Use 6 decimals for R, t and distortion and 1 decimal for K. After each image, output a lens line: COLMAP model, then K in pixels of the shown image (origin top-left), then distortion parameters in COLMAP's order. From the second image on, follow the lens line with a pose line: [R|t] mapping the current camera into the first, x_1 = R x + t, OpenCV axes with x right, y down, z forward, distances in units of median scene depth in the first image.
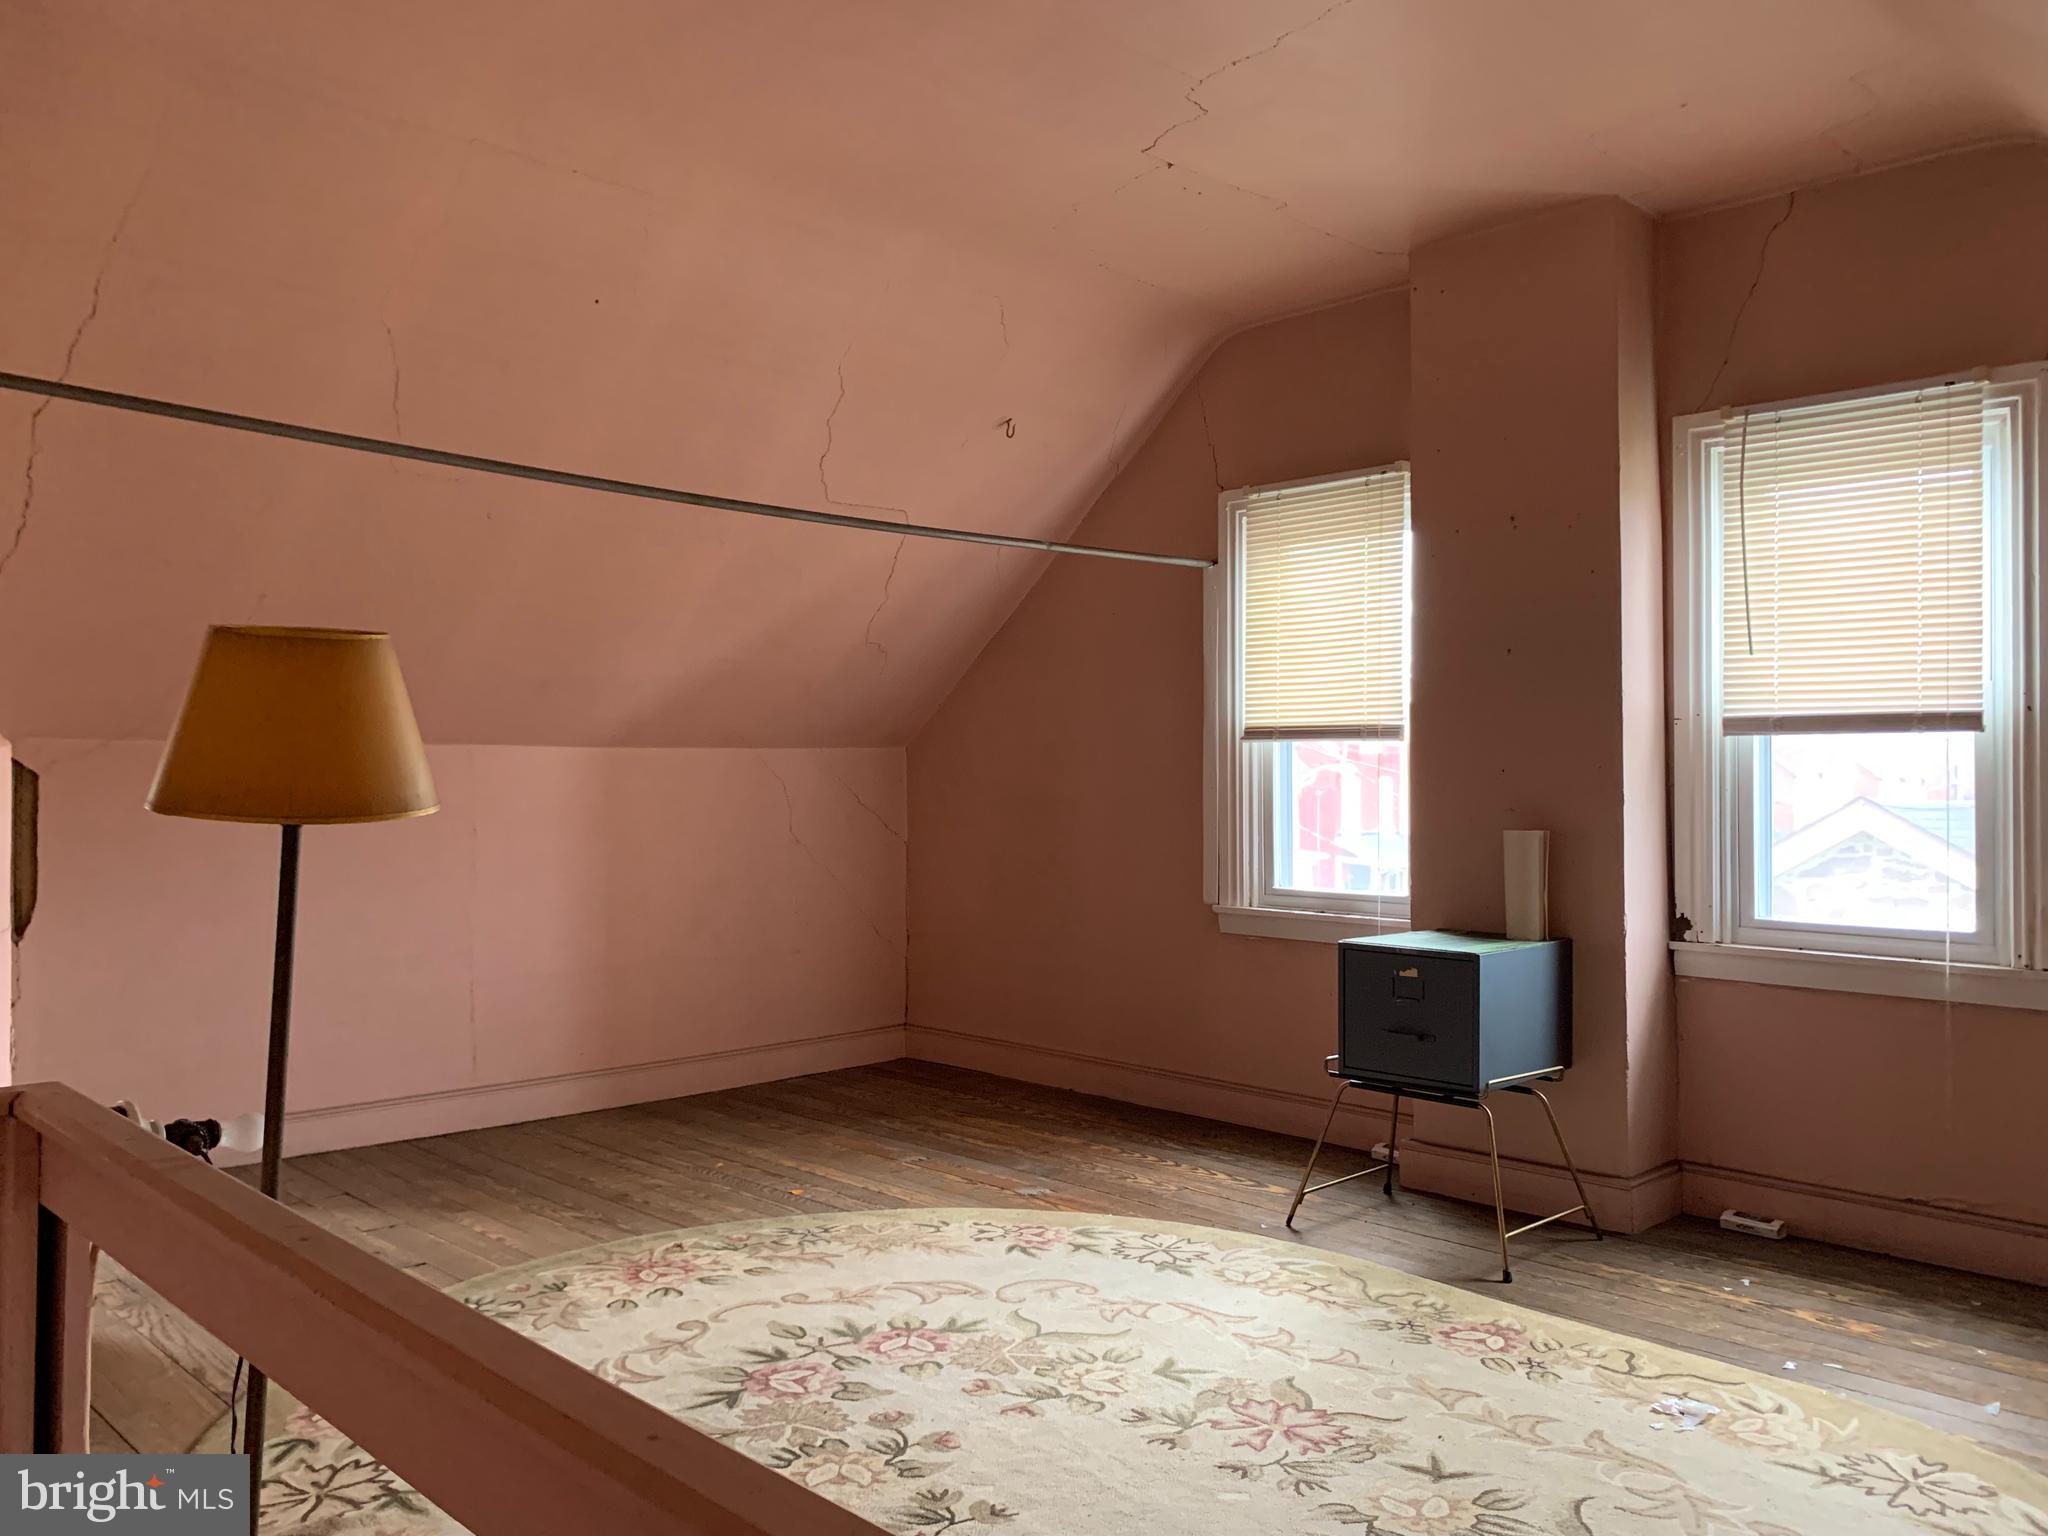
lens RADIAL K [[1581.4, 0, 1024.0], [0, 1581.4, 768.0], [0, 0, 1]] dist [0.008997, 0.001758]
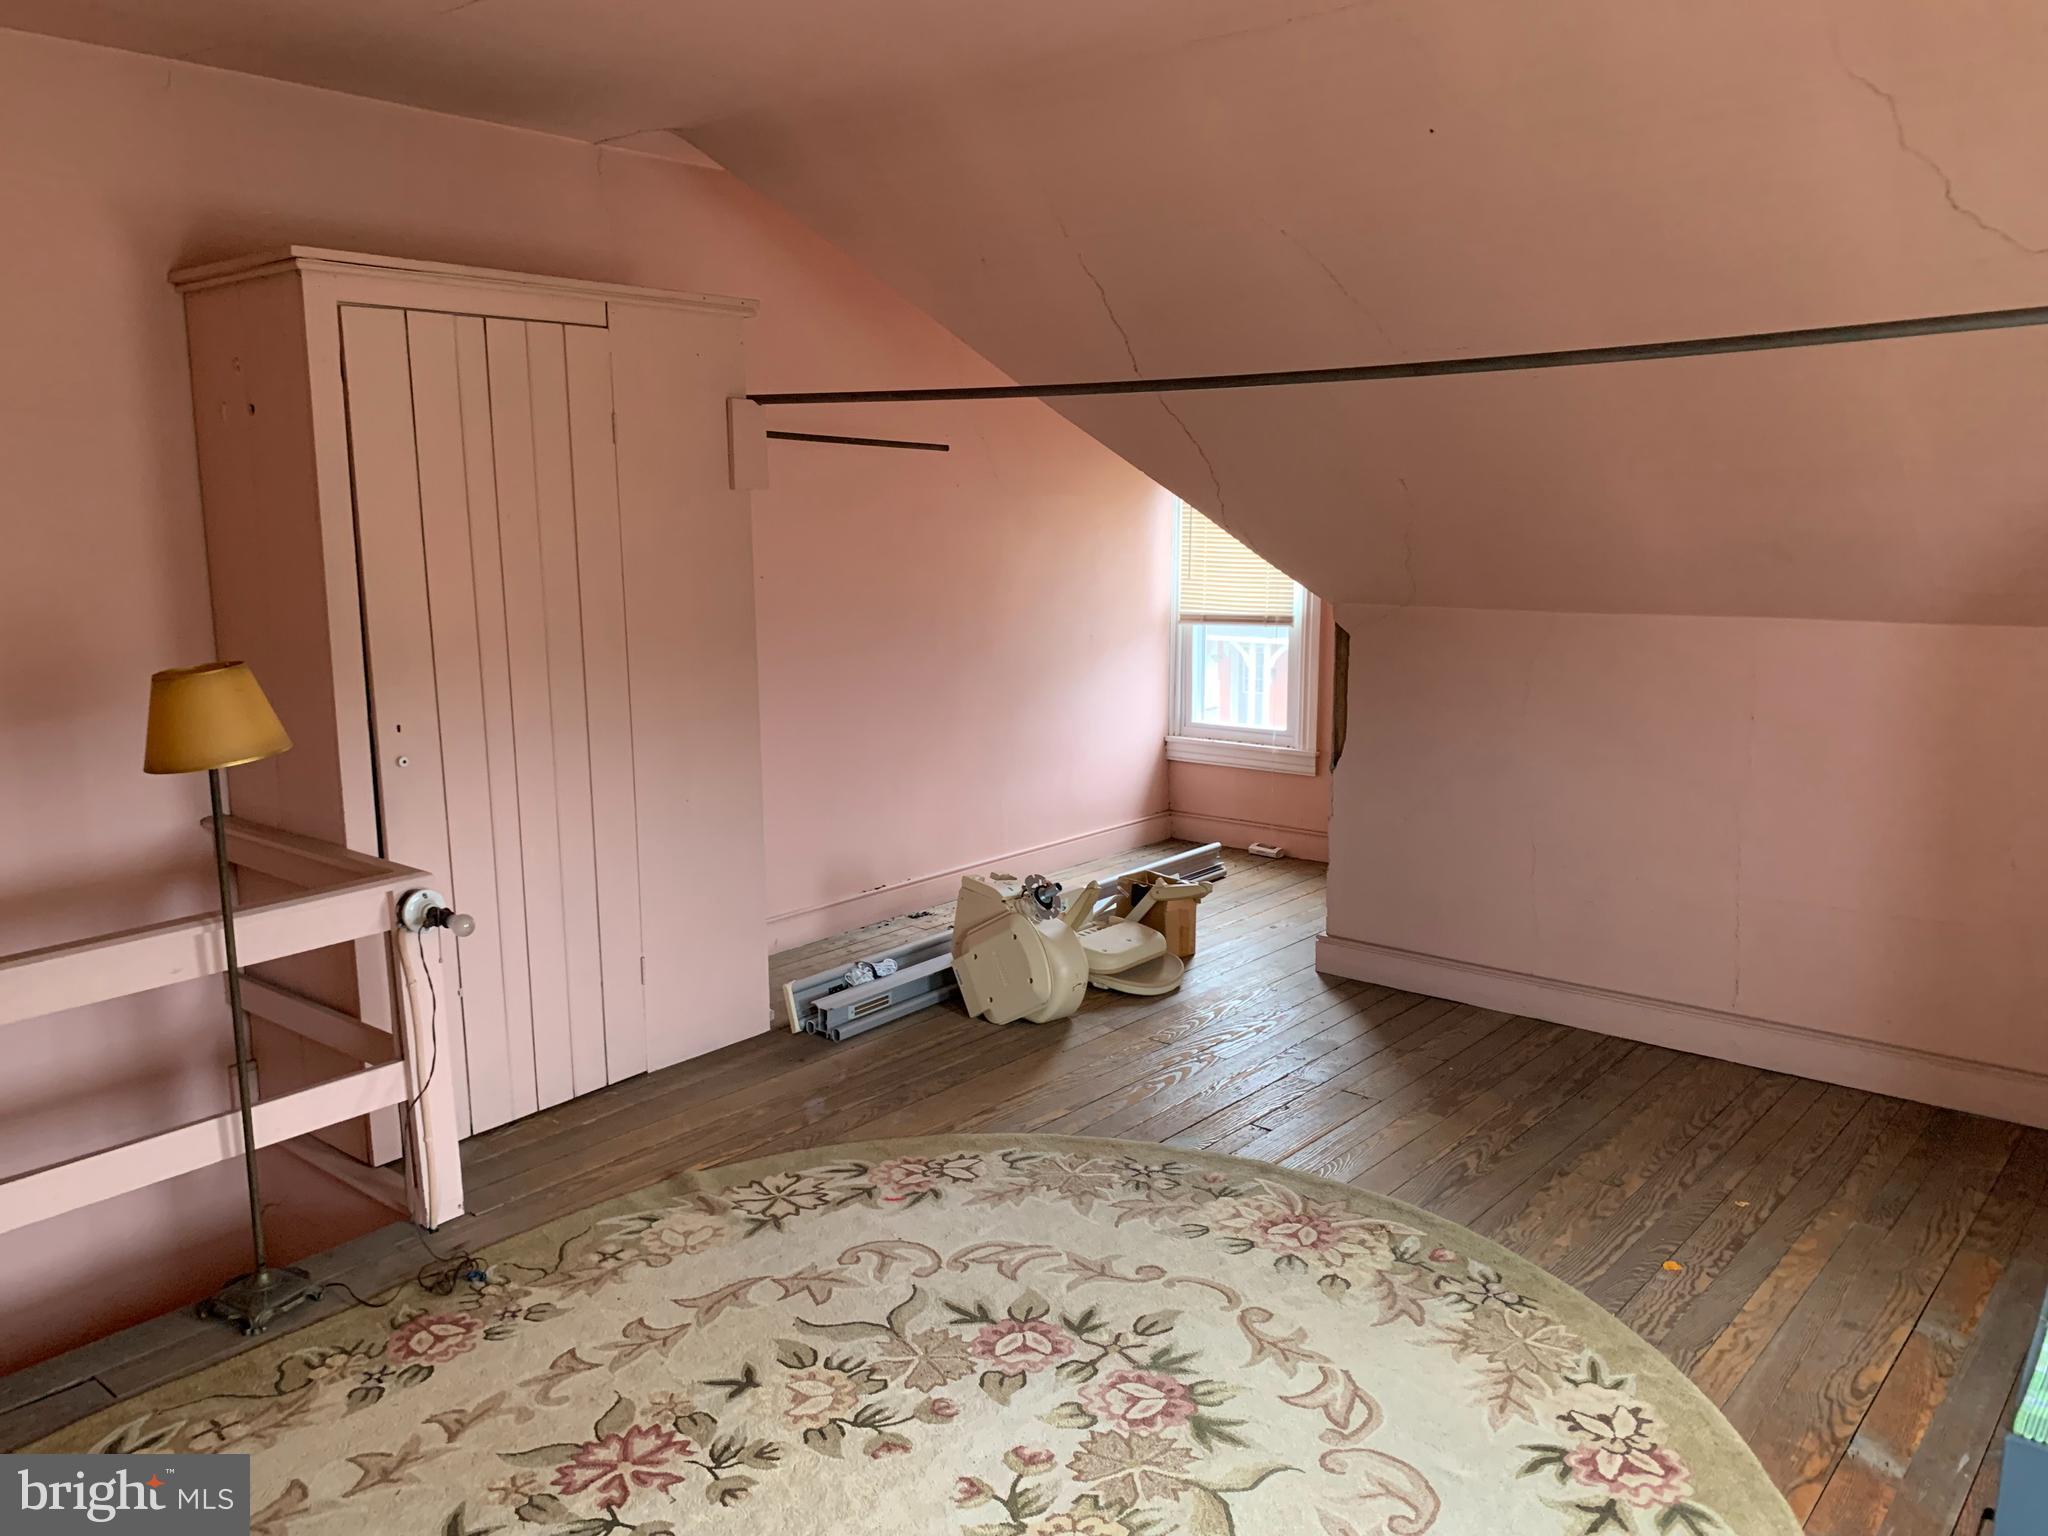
lens RADIAL K [[1581.4, 0, 1024.0], [0, 1581.4, 768.0], [0, 0, 1]] dist [0.008997, 0.001758]
pose [[0.089950, 0.167712, -0.981724, 0.712885], [0.009592, 0.985528, 0.169241, -0.132422], [0.995900, -0.024640, 0.087039, 0.841452]]
